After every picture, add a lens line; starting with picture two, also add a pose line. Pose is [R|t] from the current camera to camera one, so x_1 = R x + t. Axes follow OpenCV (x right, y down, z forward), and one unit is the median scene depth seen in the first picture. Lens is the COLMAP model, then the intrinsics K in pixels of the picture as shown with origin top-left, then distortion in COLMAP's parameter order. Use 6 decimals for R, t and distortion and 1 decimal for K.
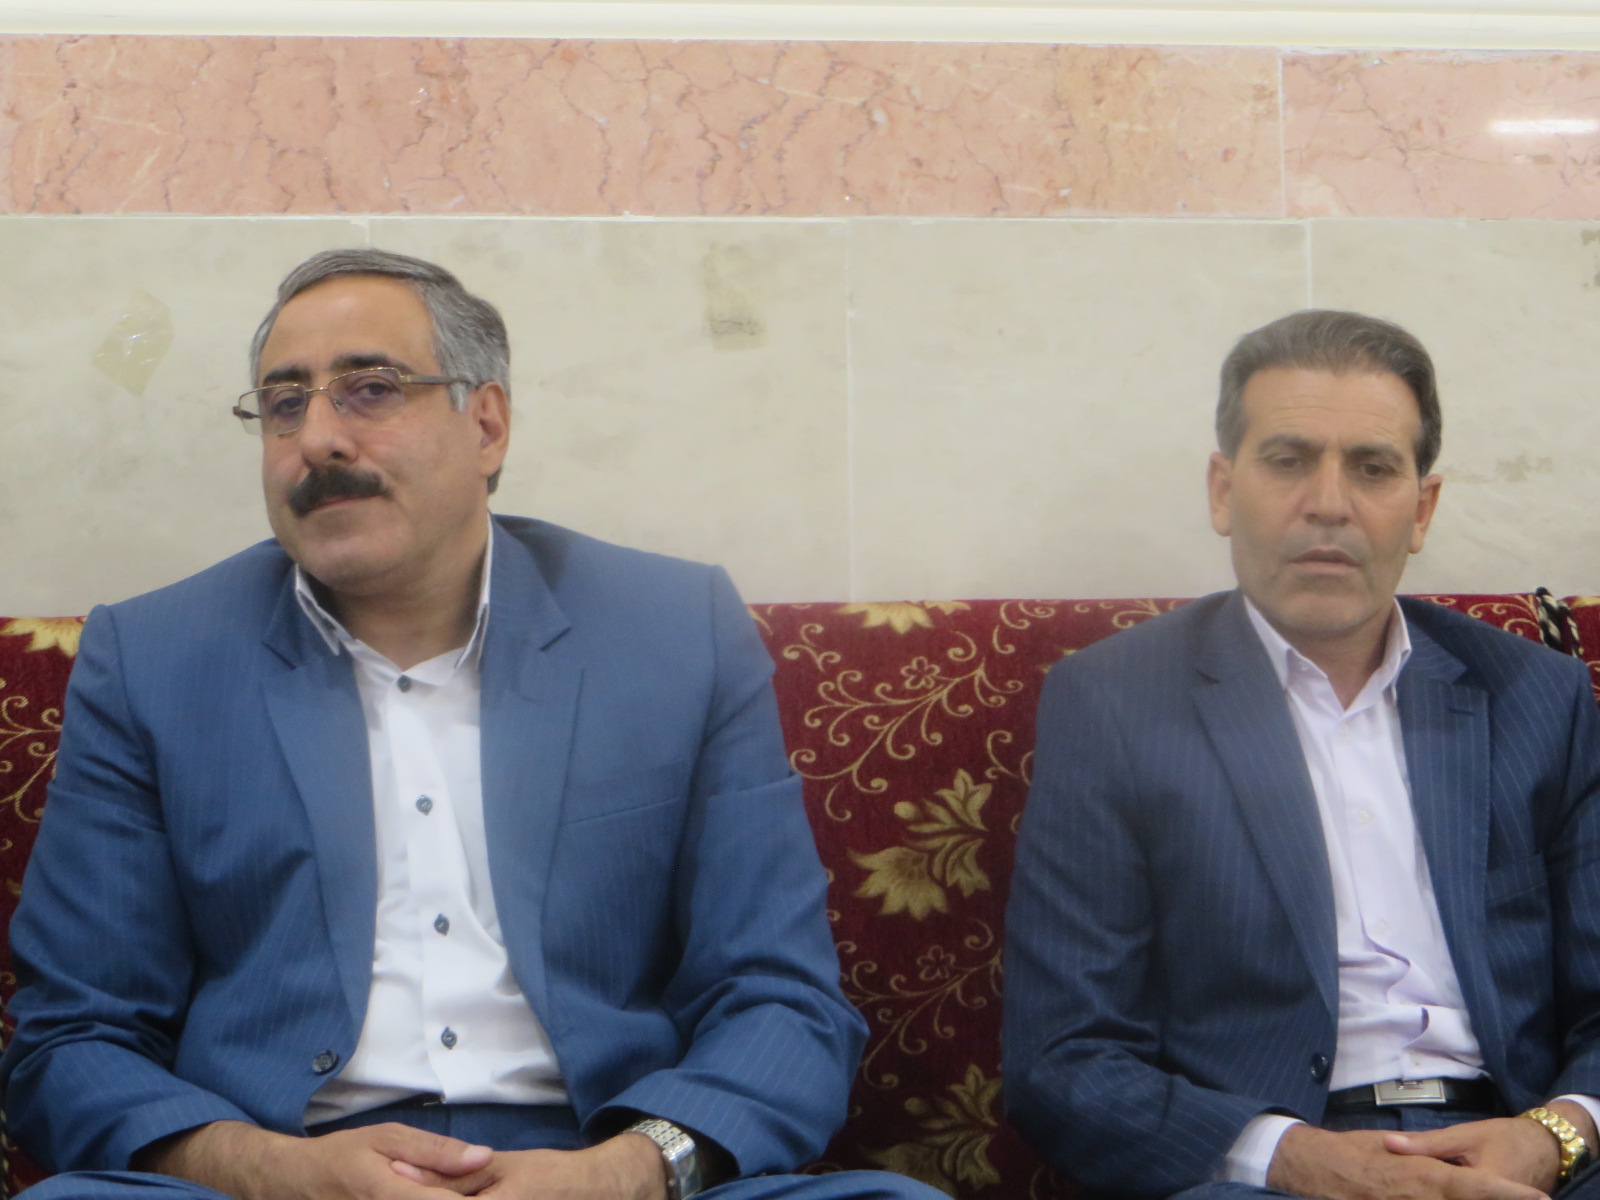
lens RADIAL K [[3820.6, 0, 799.9], [0, 3820.6, 598.2], [0, 0, 1]] dist [-0.076528, 0.000000]
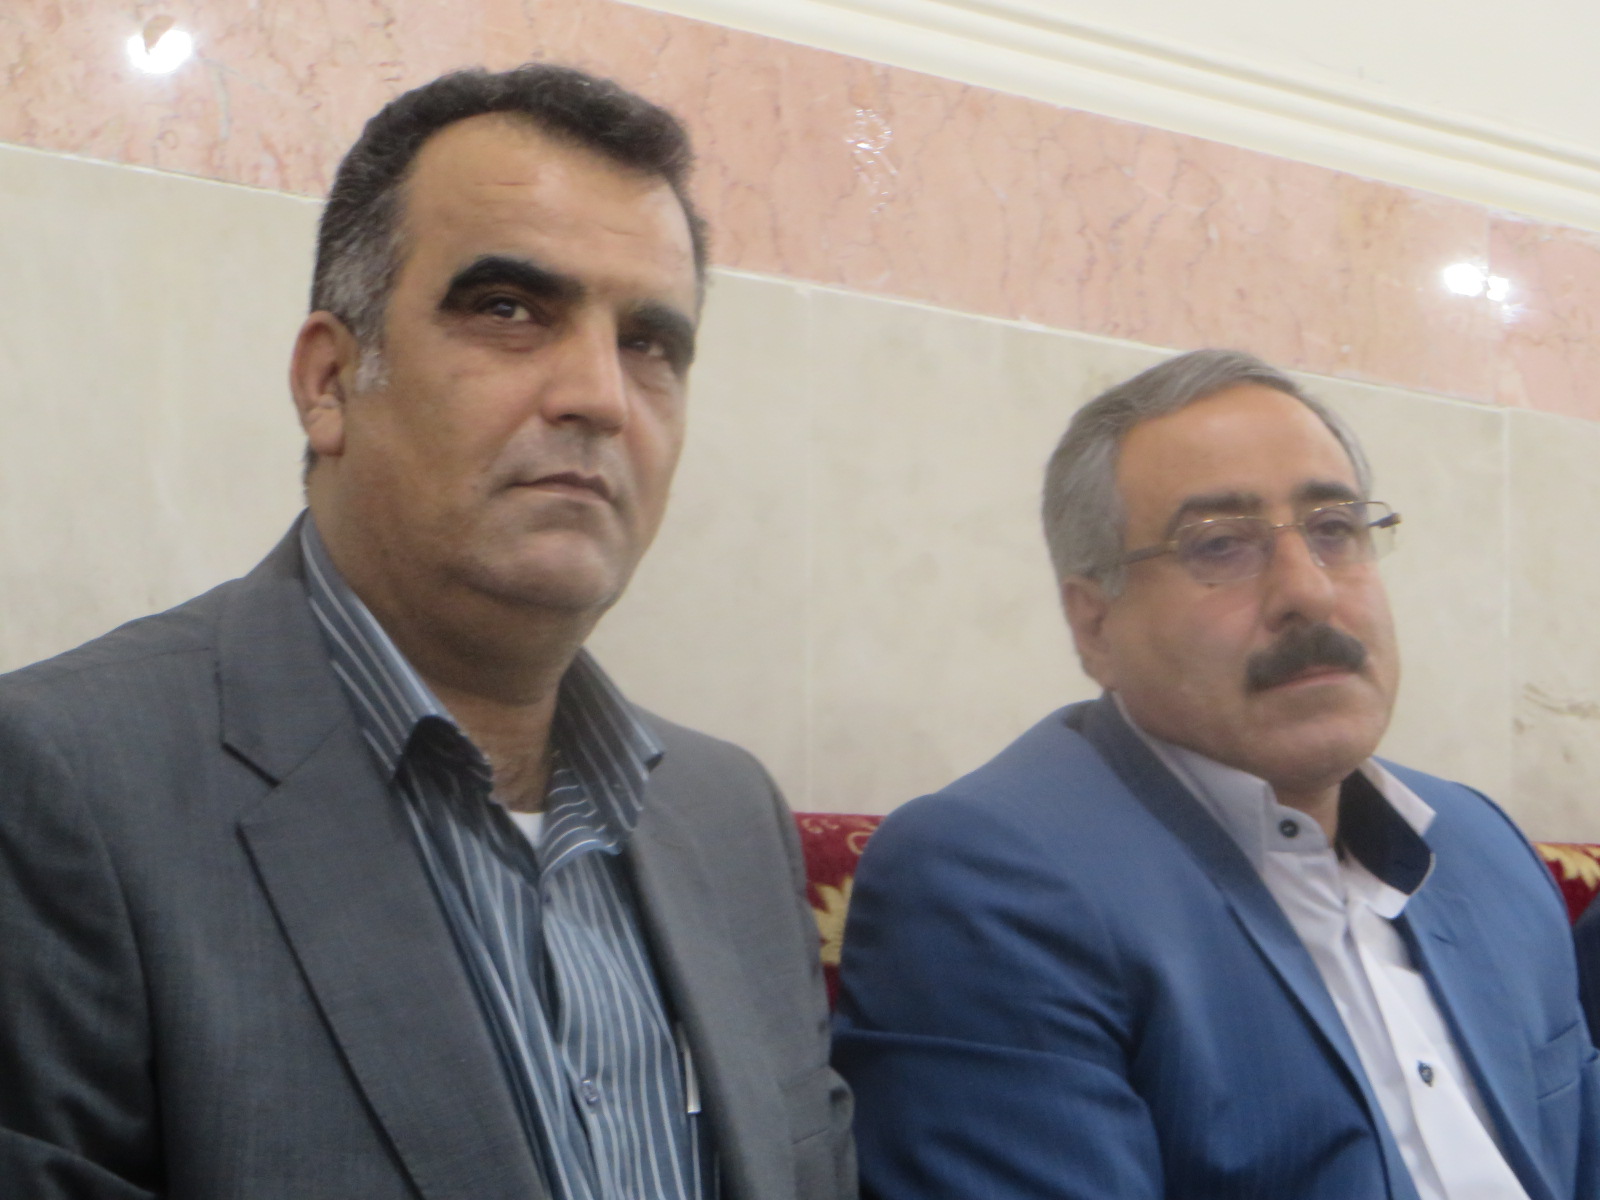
lens RADIAL K [[4816.4, 0, 800.0], [0, 4816.4, 601.2], [0, 0, 1]] dist [-0.059961, 0.000000]
pose [[0.757956, 0.073120, 0.648194, -0.712081], [-0.035969, 0.996871, -0.070394, 0.027554], [-0.651313, 0.030041, 0.758214, 0.285808]]
